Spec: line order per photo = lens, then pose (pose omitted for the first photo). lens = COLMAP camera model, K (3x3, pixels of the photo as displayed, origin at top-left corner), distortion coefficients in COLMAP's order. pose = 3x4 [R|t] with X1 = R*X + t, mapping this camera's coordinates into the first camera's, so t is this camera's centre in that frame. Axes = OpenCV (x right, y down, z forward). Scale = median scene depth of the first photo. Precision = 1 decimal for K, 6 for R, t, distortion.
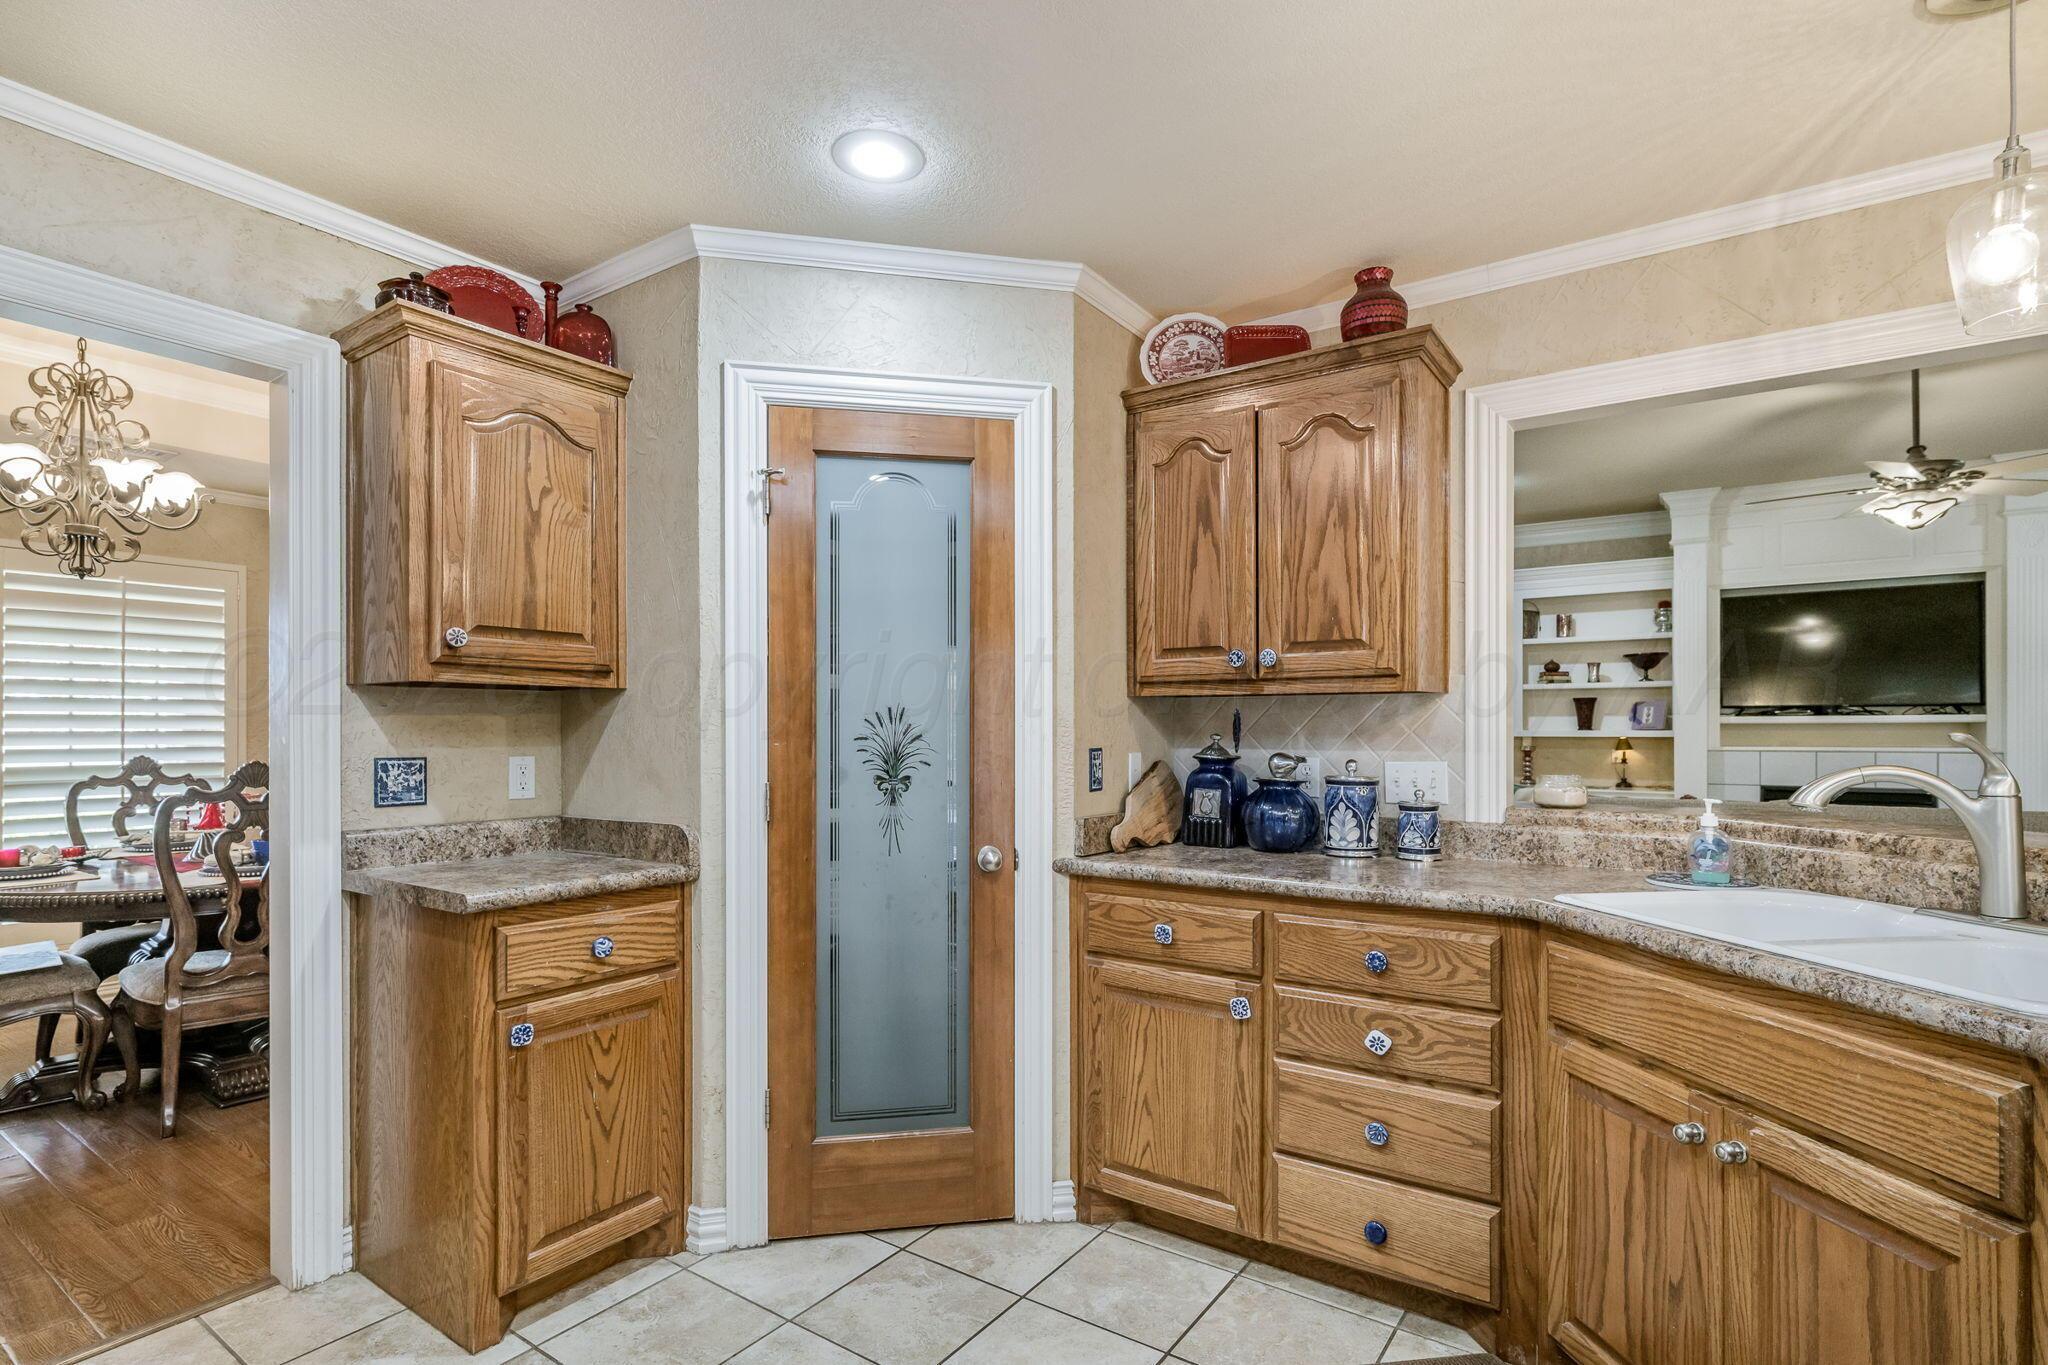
lens RADIAL K [[990.7, 0, 1049.1], [0, 990.7, 727.6], [0, 0, 1]] dist [0.000780, 0.000473]
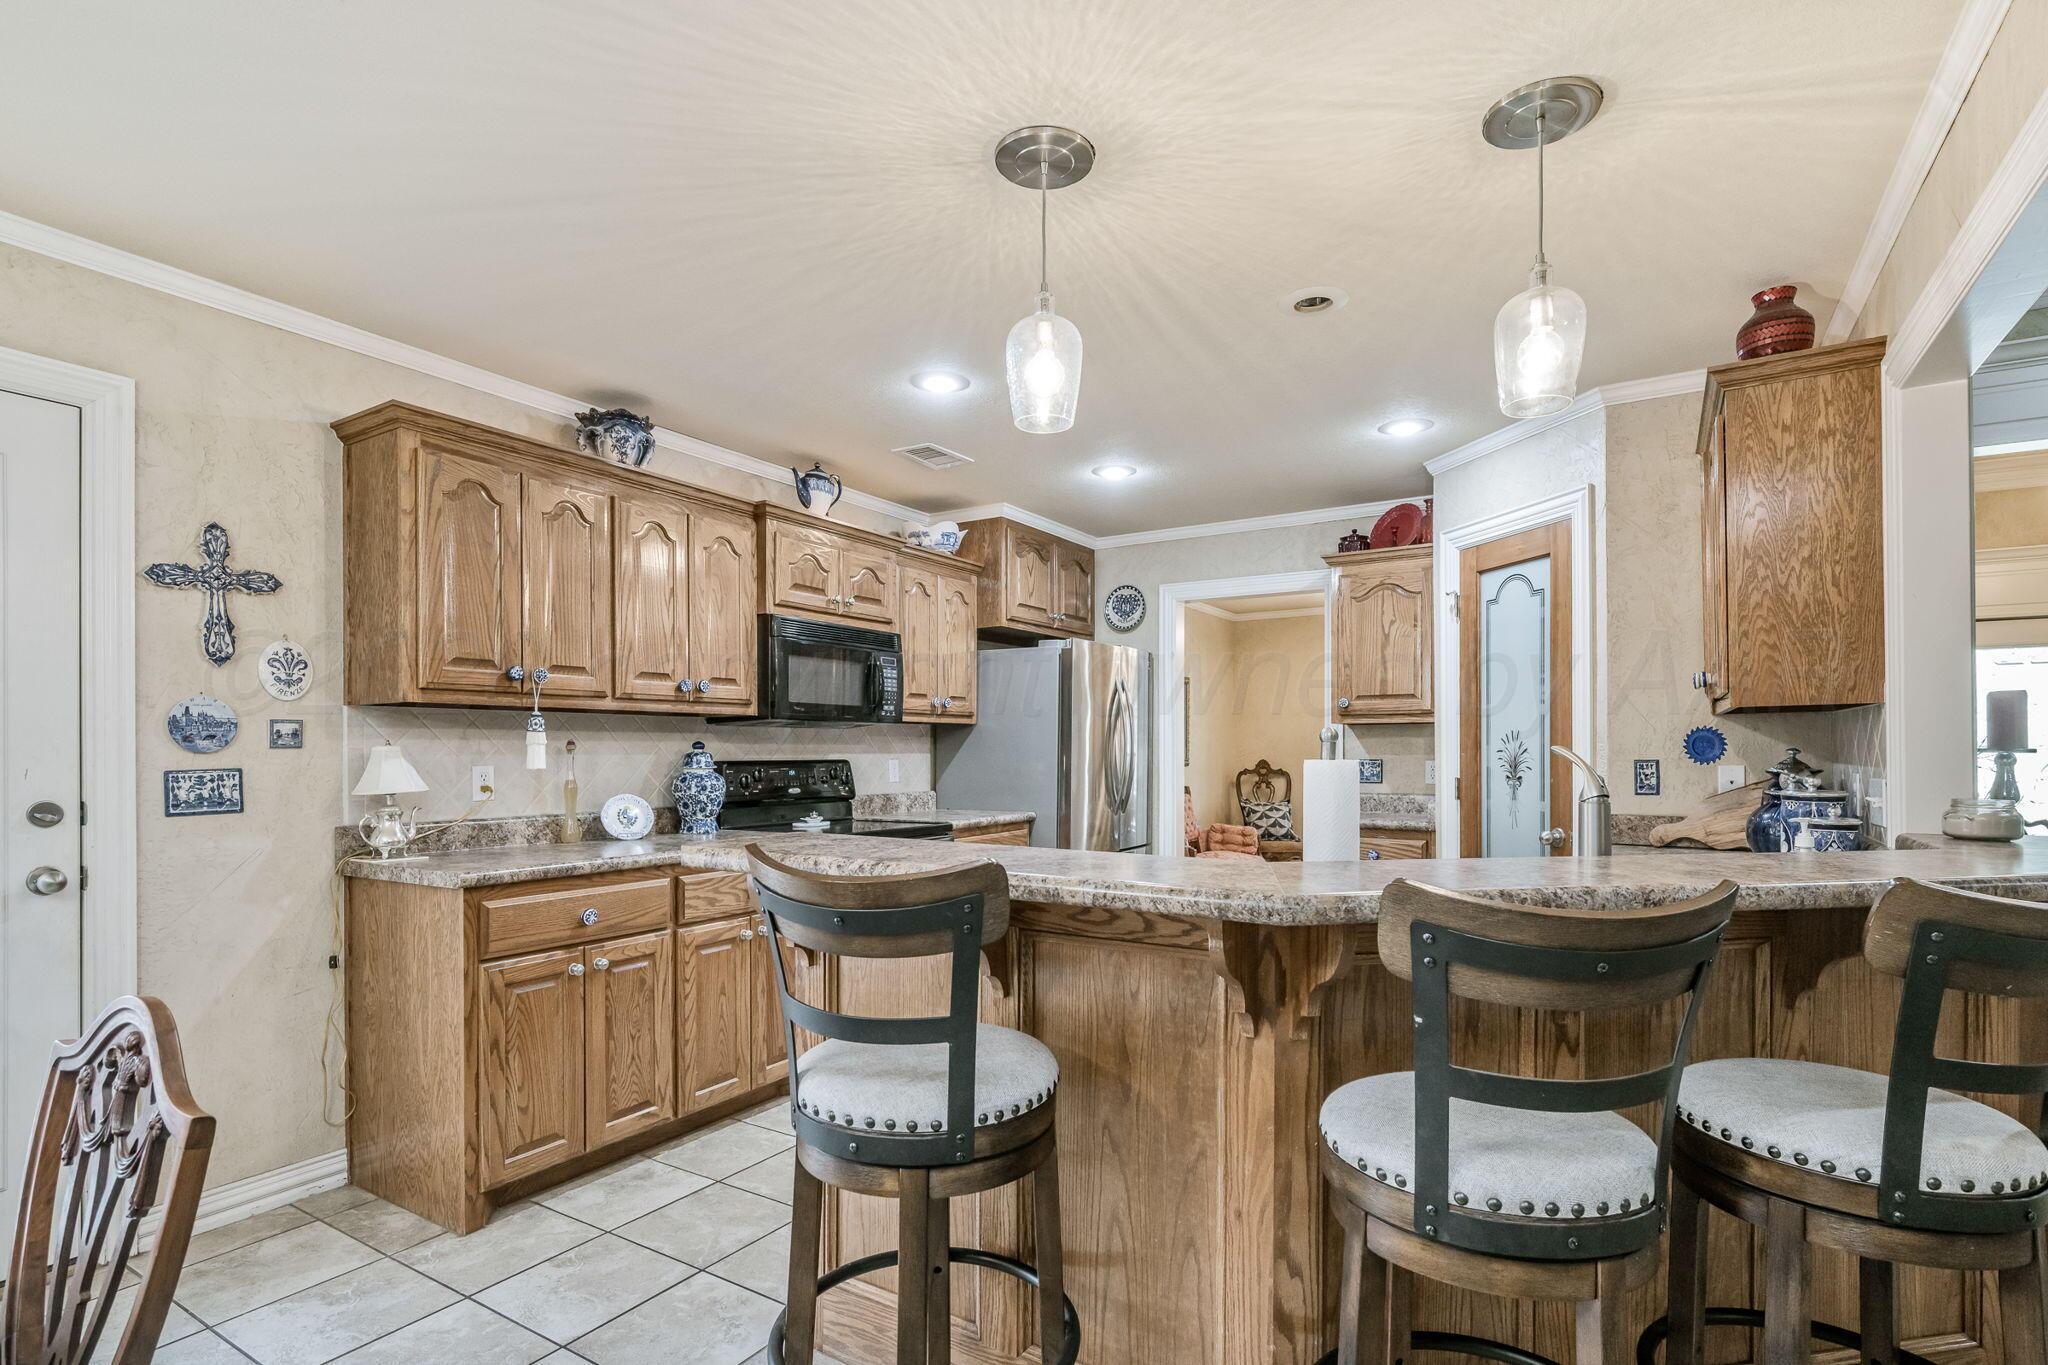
lens RADIAL K [[990.7, 0, 1019.1], [0, 990.7, 745.2], [0, 0, 1]] dist [0.000780, 0.000473]
pose [[0.036435, -0.002591, -0.999333, 1.339451], [0.003592, 0.999991, -0.002462, 0.003282], [0.999330, -0.003500, 0.036443, 0.194077]]
